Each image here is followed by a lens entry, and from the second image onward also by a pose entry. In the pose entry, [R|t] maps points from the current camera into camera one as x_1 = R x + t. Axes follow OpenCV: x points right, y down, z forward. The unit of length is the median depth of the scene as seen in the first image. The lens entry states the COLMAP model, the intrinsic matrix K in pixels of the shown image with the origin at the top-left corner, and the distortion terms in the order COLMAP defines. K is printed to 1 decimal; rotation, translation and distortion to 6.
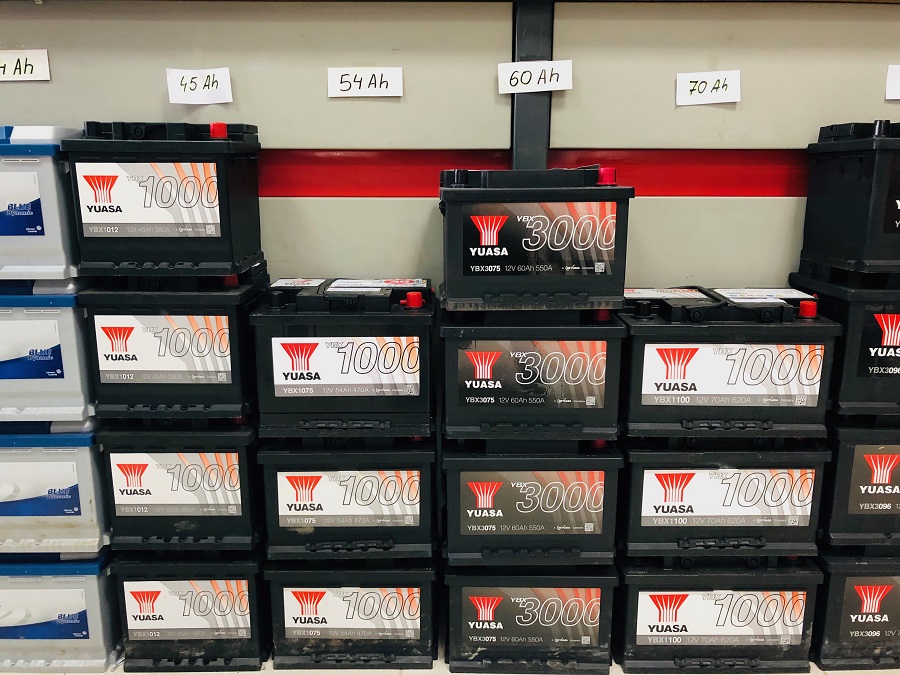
lens RADIAL K [[723.0, 0, 442.6], [0, 723.0, 334.6], [0, 0, 1]] dist [0.028790, -0.029756]
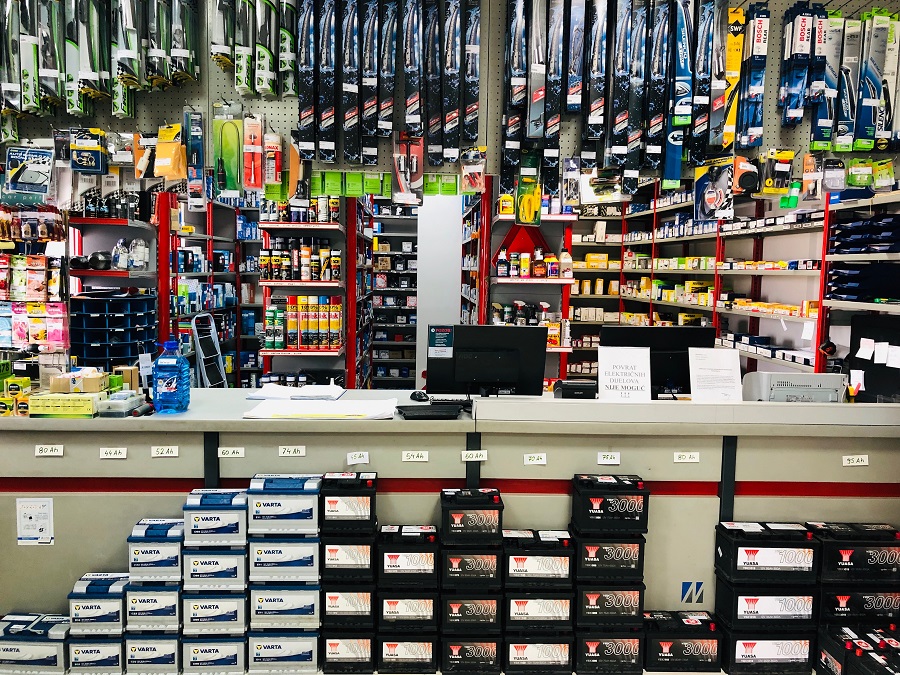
lens RADIAL K [[723.0, 0, 441.5], [0, 723.0, 334.6], [0, 0, 1]] dist [0.028790, -0.029756]
pose [[0.999725, 0.014000, 0.018821, -0.065324], [-0.011554, 0.992173, -0.124334, -0.489228], [-0.020415, 0.124083, 0.992062, -1.958458]]
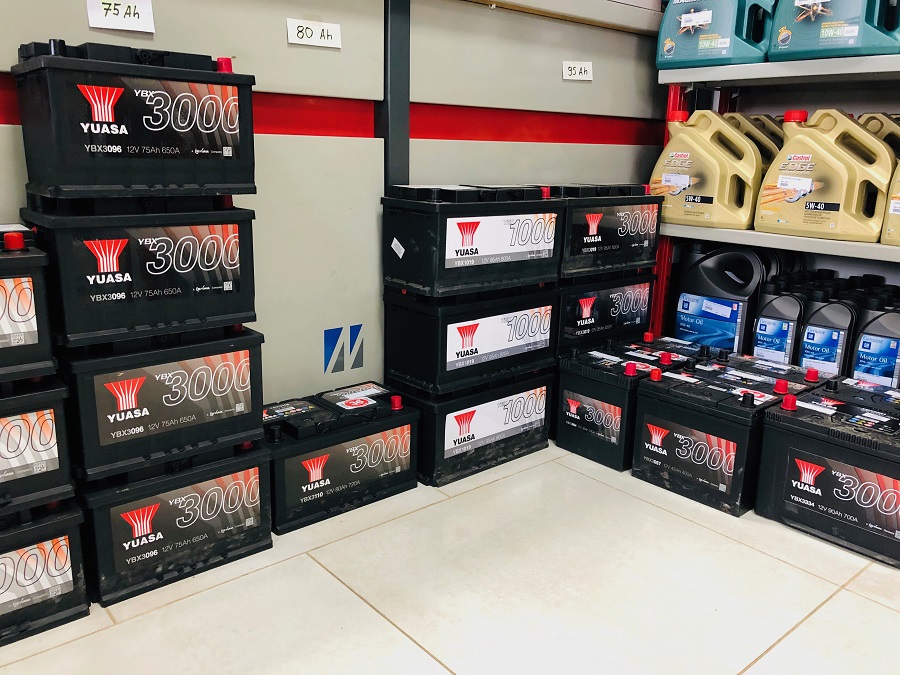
lens RADIAL K [[723.0, 0, 449.5], [0, 723.0, 331.6], [0, 0, 1]] dist [0.028790, -0.029756]
pose [[0.760441, -0.136863, 0.634821, 0.311355], [0.115909, 0.990448, 0.074689, 0.073114], [-0.638979, 0.016785, 0.769041, -0.068251]]
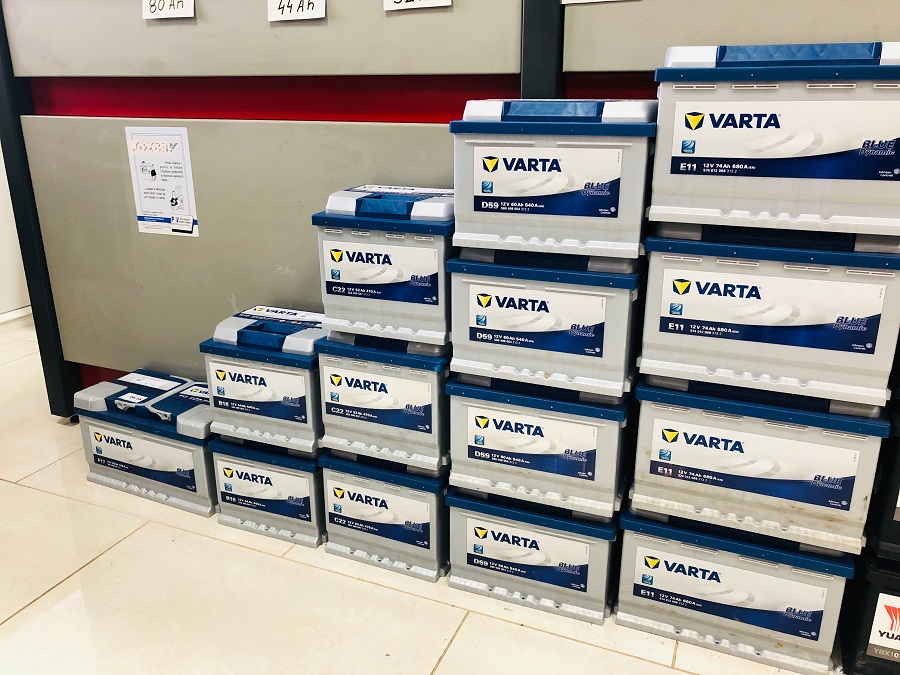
lens RADIAL K [[723.0, 0, 451.5], [0, 723.0, 319.1], [0, 0, 1]] dist [0.028790, -0.029756]
pose [[0.917315, 0.118242, -0.380201, -0.621477], [-0.078058, 0.989763, 0.119484, -0.039749], [0.390437, -0.079927, 0.917154, 0.051253]]
